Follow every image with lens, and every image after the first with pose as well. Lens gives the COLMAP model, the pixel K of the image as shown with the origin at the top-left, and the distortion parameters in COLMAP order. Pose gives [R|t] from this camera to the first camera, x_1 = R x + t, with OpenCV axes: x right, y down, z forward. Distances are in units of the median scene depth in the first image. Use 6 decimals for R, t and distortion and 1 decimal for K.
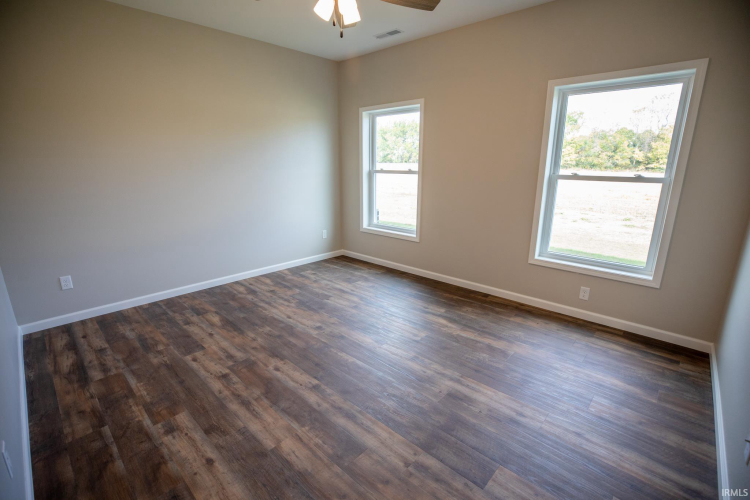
lens RADIAL K [[337.7, 0, 375.0], [0, 337.7, 250.0], [0, 0, 1]] dist [-0.022517, 0.000521]
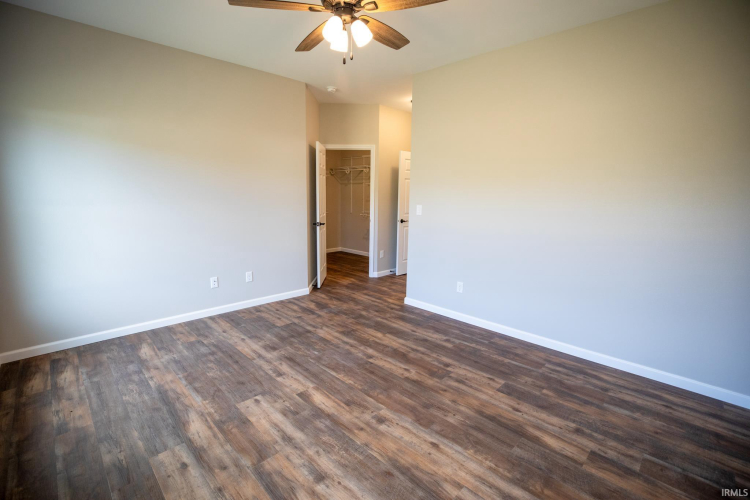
lens RADIAL K [[337.7, 0, 375.0], [0, 337.7, 250.0], [0, 0, 1]] dist [-0.022517, 0.000521]
pose [[-0.999156, -0.021149, 0.035203, -0.204298], [-0.004868, 0.912155, 0.409816, -0.456060], [-0.040778, 0.409299, -0.911489, 1.775824]]
